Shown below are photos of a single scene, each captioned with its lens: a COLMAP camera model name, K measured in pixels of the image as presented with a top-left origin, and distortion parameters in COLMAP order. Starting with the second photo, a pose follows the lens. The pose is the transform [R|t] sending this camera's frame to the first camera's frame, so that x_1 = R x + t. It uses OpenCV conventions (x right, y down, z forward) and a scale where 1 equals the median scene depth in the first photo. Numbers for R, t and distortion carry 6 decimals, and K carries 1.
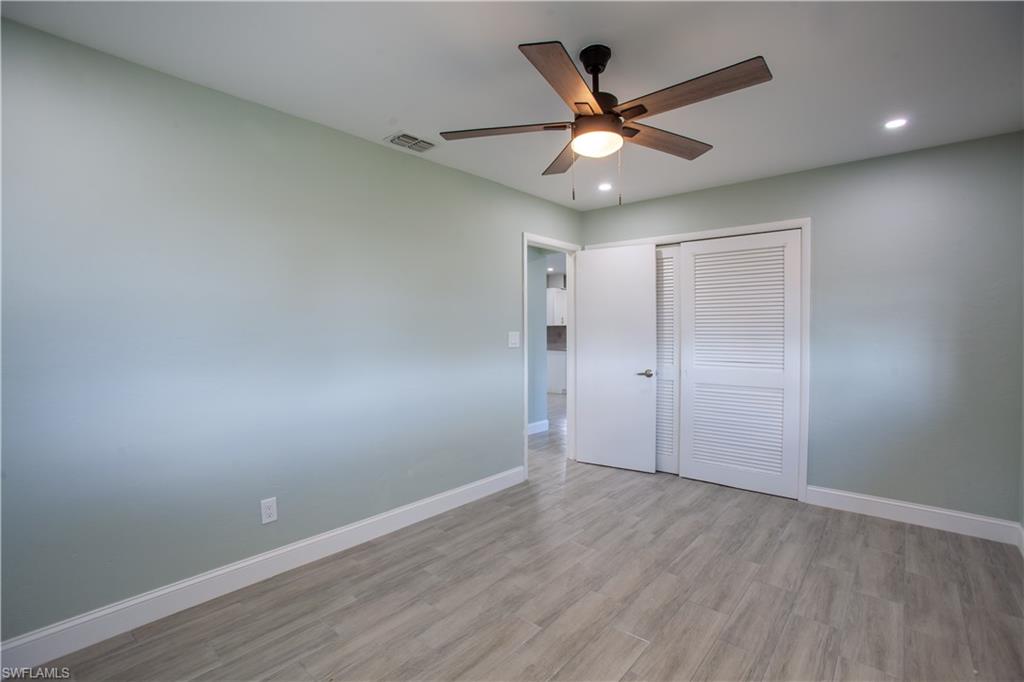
lens RADIAL K [[470.5, 0, 503.8], [0, 470.5, 339.3], [0, 0, 1]] dist [-0.078483, 0.031453]
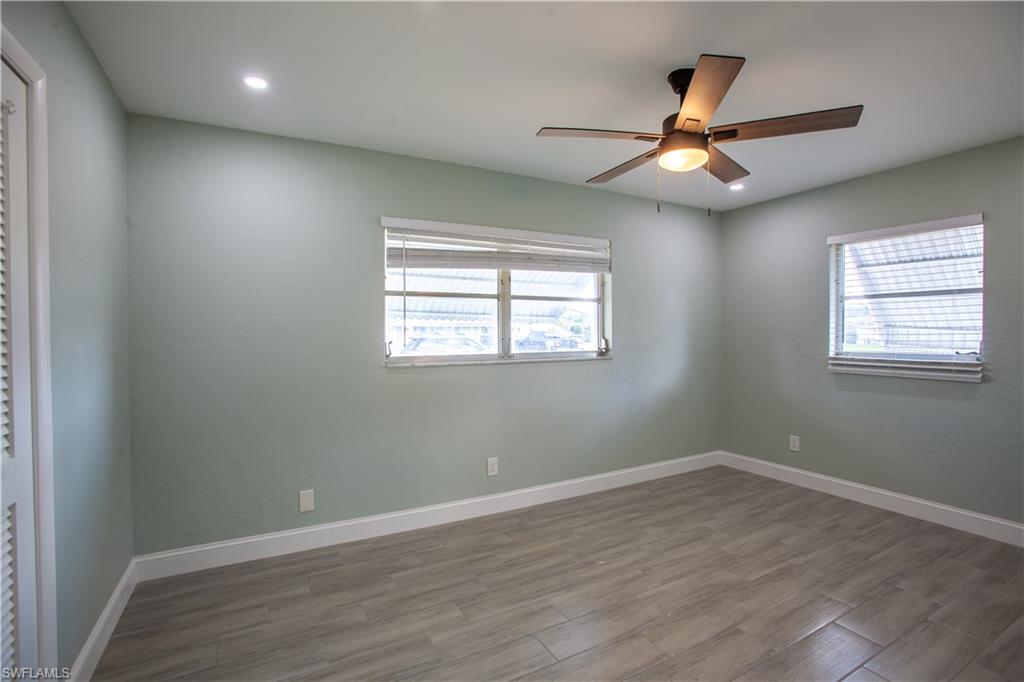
lens RADIAL K [[470.5, 0, 503.8], [0, 470.5, 339.3], [0, 0, 1]] dist [-0.078483, 0.031453]
pose [[-0.936683, 0.003163, 0.350163, 0.195787], [0.014747, 0.999428, 0.030419, -0.042148], [-0.349867, 0.033657, -0.936195, 1.936904]]
